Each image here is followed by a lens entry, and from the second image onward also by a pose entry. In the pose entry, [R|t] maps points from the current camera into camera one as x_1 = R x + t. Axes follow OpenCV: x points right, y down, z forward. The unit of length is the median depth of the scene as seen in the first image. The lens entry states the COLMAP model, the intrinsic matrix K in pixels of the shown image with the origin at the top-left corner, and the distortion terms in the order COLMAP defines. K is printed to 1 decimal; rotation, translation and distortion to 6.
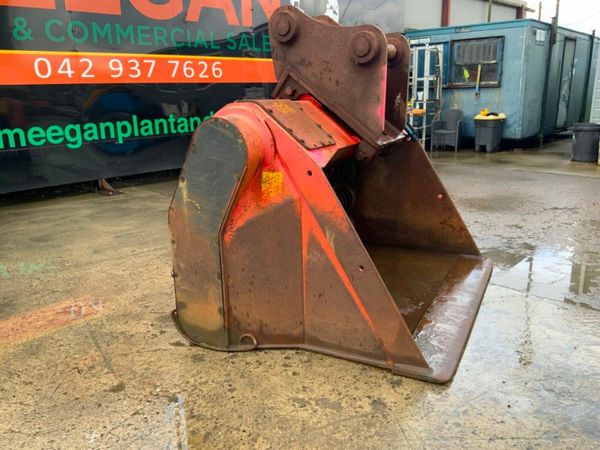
lens RADIAL K [[500.0, 0, 300.0], [0, 500.0, 225.0], [0, 0, 1]] dist [0.064346, -0.127407]
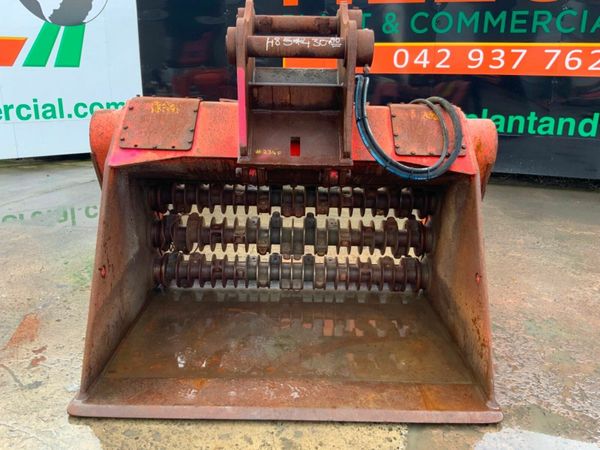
lens RADIAL K [[500.0, 0, 300.0], [0, 500.0, 225.0], [0, 0, 1]] dist [0.064346, -0.127407]
pose [[0.451066, 0.283888, -0.846137, 0.671236], [-0.259120, 0.948881, 0.180226, -0.170506], [0.854047, 0.137957, 0.501569, 0.489452]]
